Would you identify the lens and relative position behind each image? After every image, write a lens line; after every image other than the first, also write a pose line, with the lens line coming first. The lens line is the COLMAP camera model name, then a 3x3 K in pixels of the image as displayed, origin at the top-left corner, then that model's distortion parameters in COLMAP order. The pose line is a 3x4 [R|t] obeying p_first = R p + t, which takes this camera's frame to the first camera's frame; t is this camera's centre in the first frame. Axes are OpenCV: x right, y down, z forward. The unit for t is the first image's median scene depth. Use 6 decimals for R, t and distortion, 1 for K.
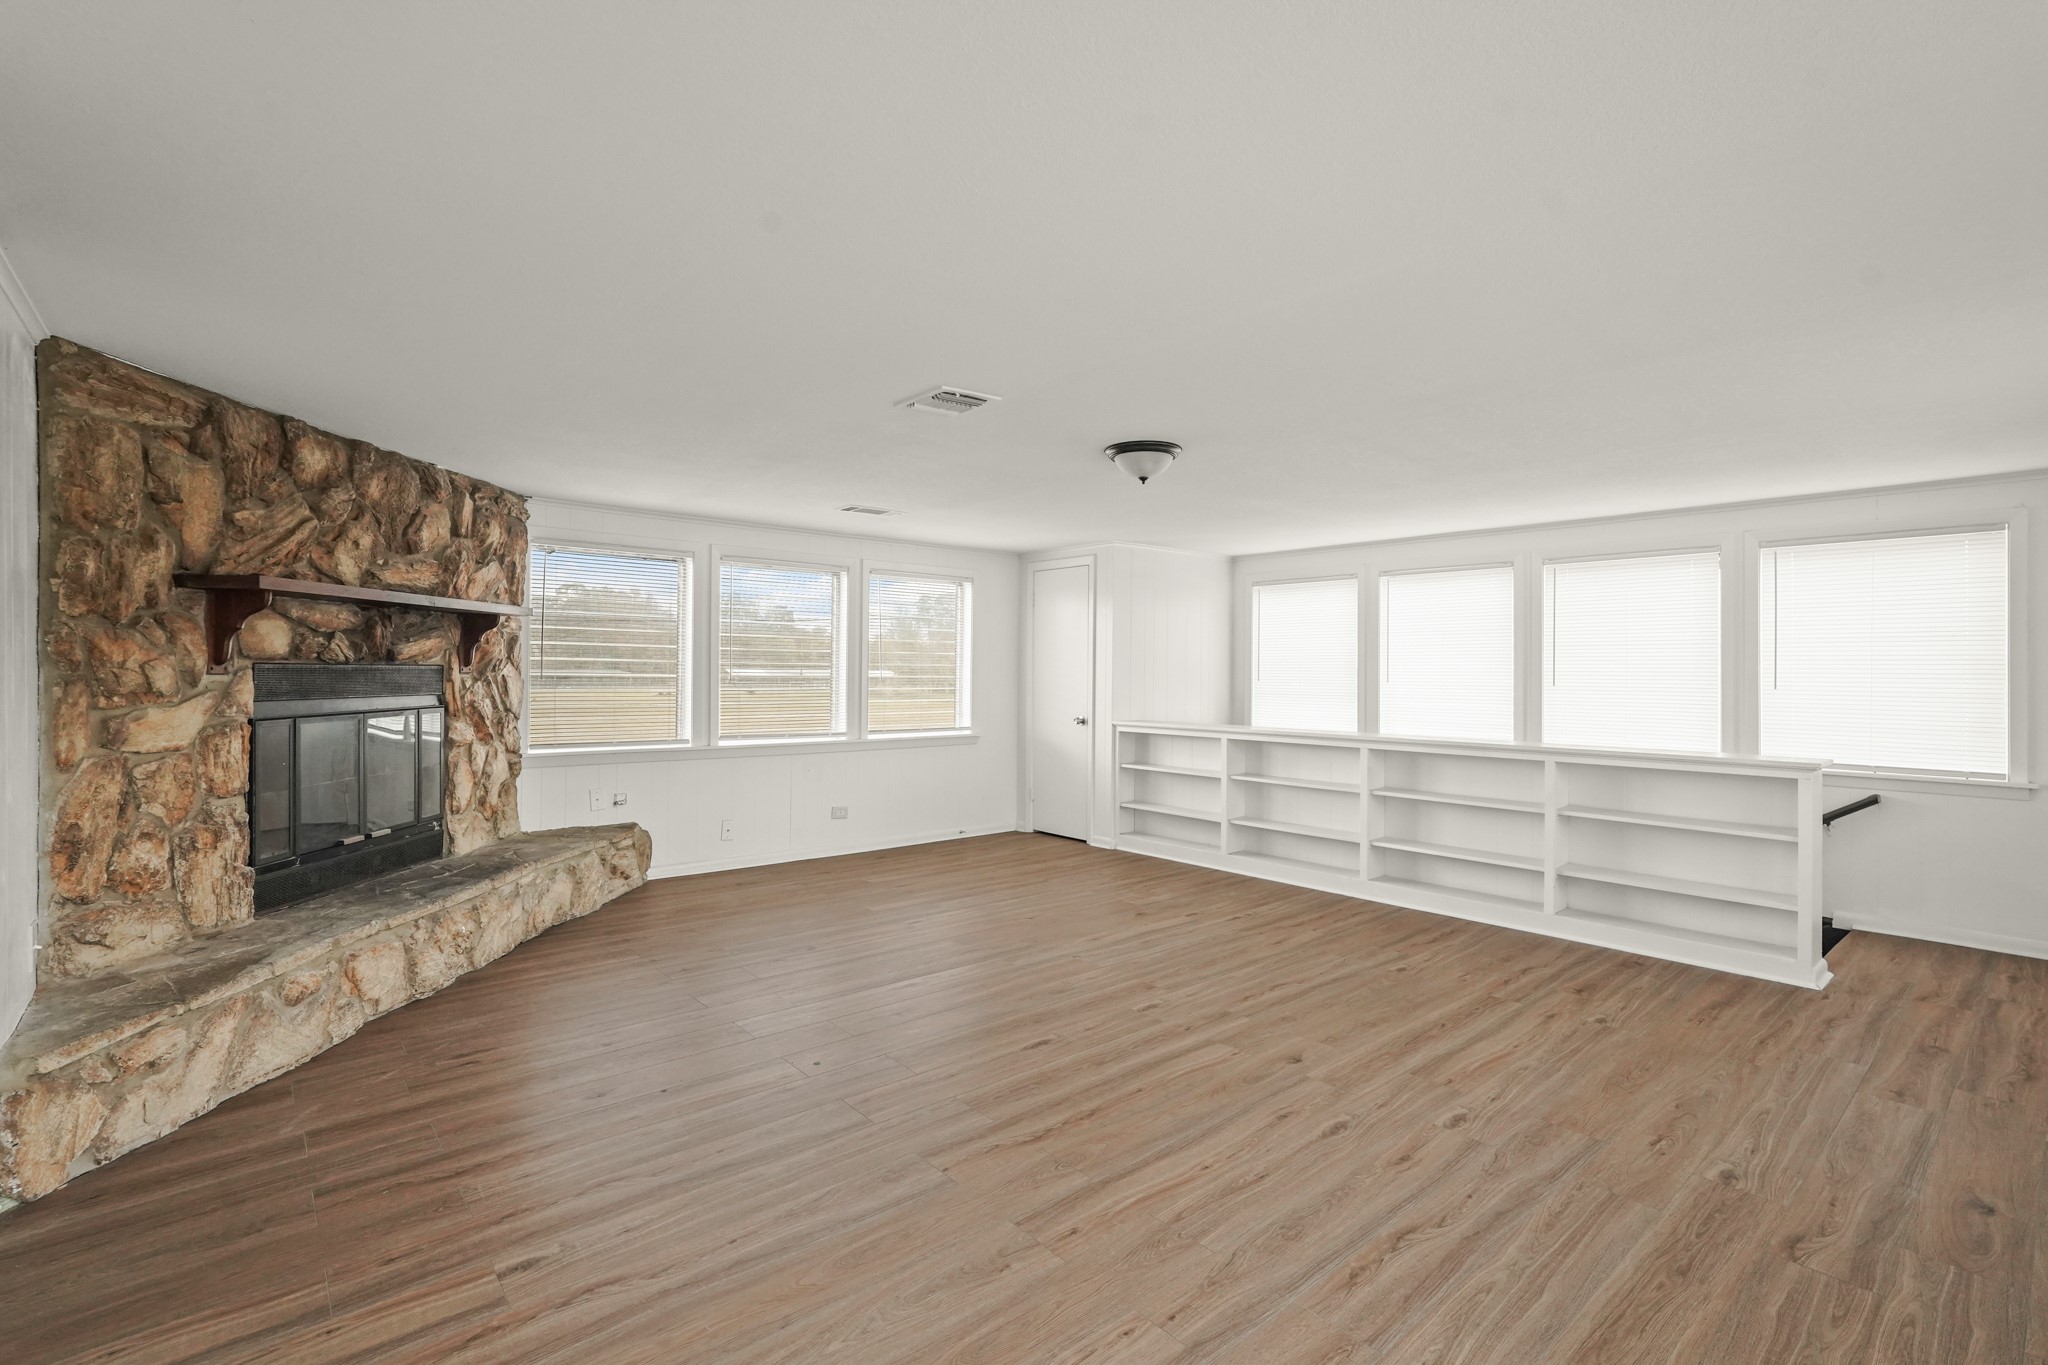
lens RADIAL K [[934.8, 0, 1022.2], [0, 934.8, 673.7], [0, 0, 1]] dist [-0.013192, 0.005251]
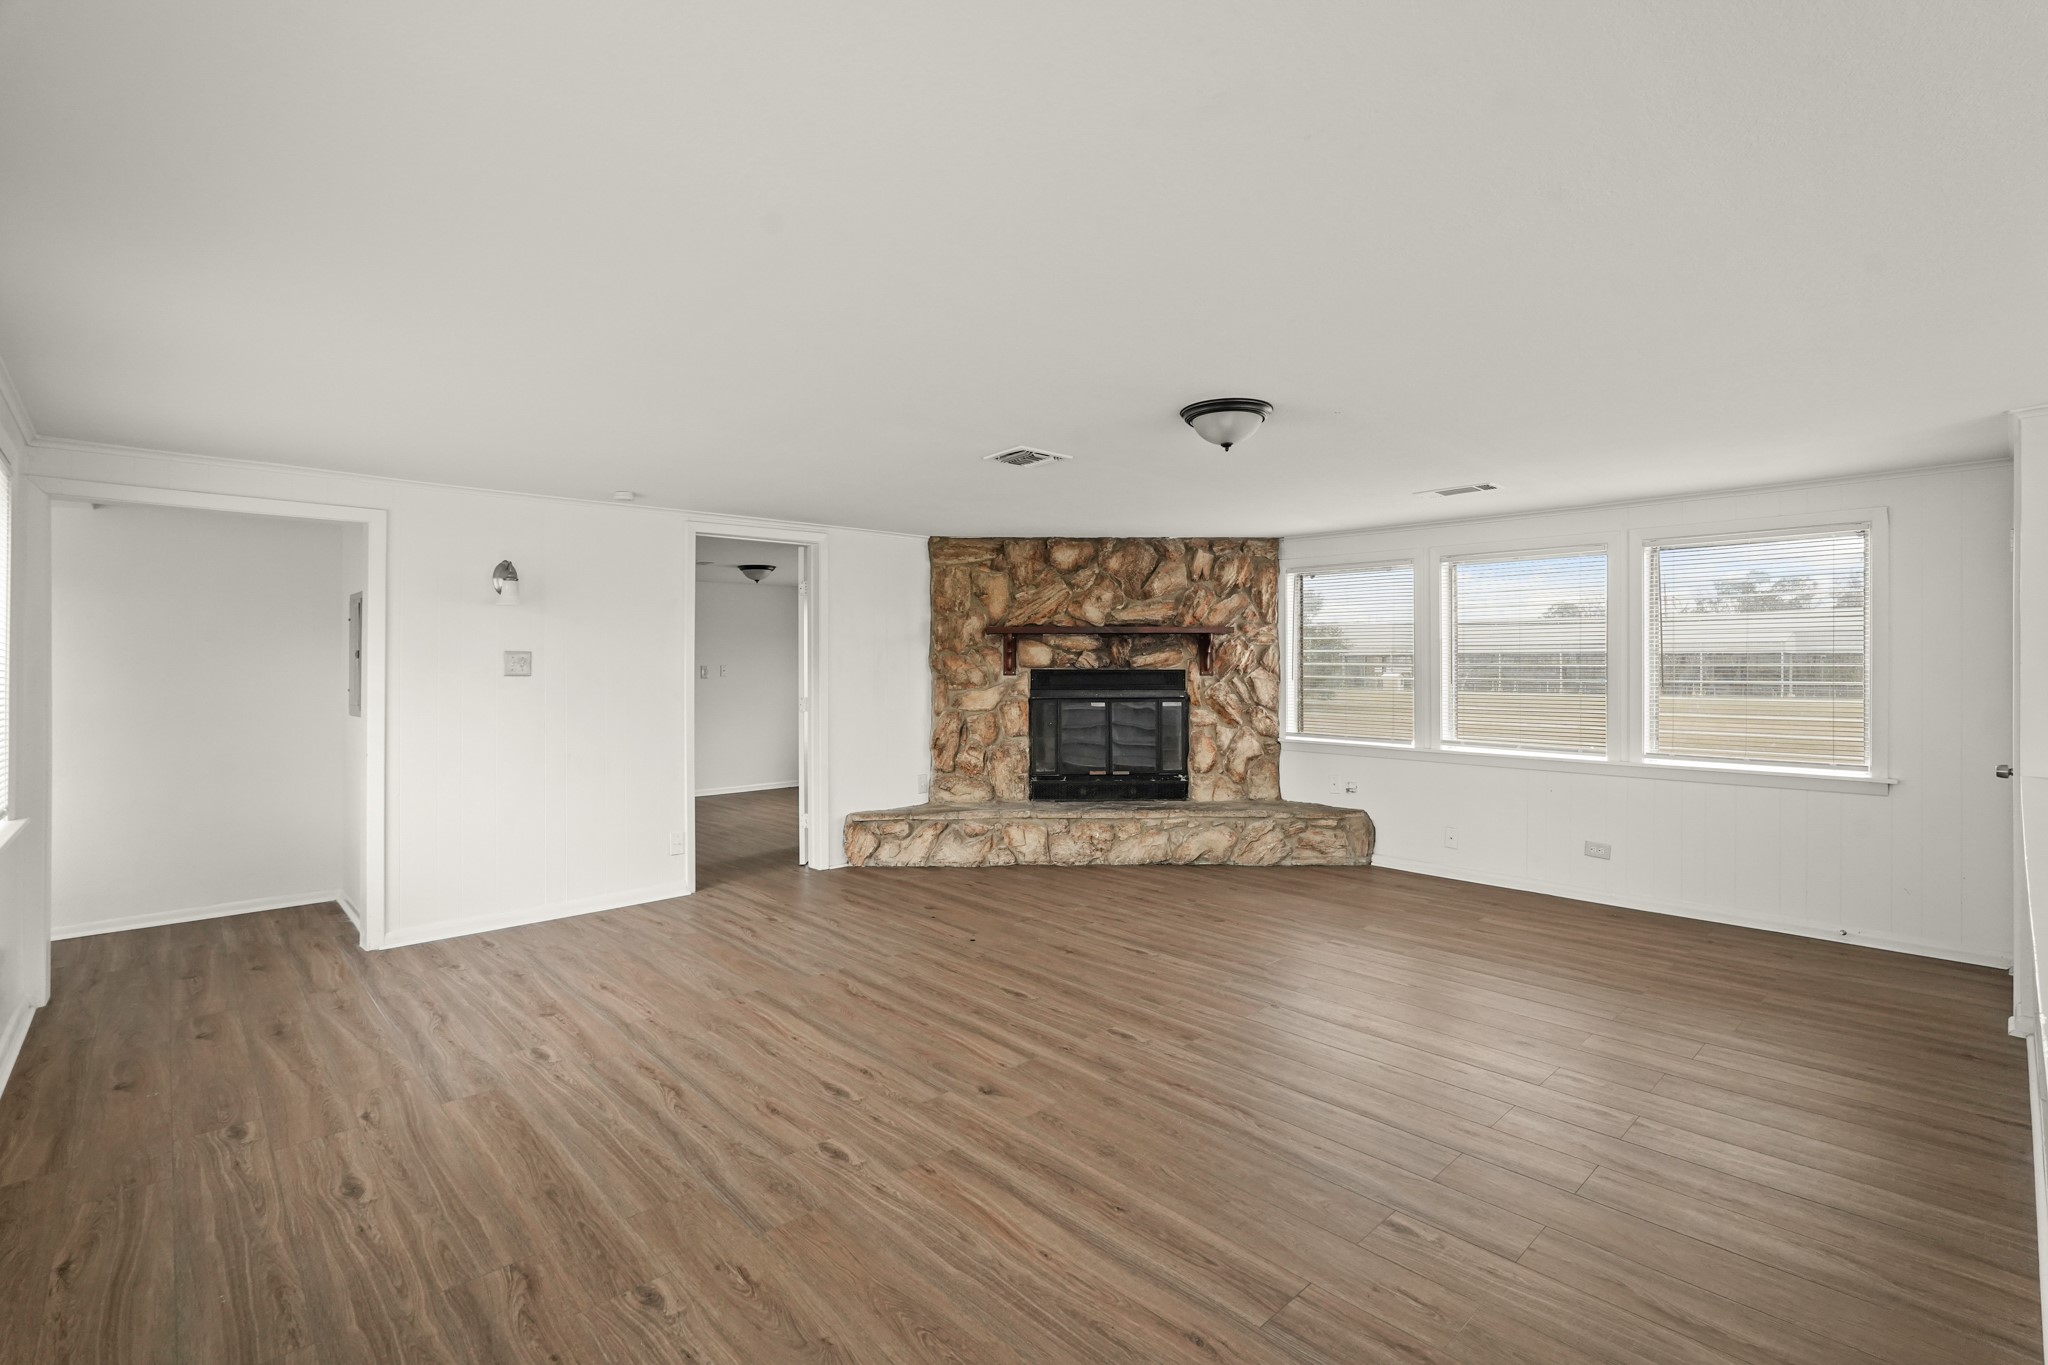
lens RADIAL K [[934.8, 0, 1027.2], [0, 934.8, 675.5], [0, 0, 1]] dist [-0.013192, 0.005251]
pose [[0.038764, 0.001408, -0.999247, 1.227833], [-0.003667, 0.999992, 0.001267, -0.001827], [0.999242, 0.003615, 0.038769, 1.004548]]
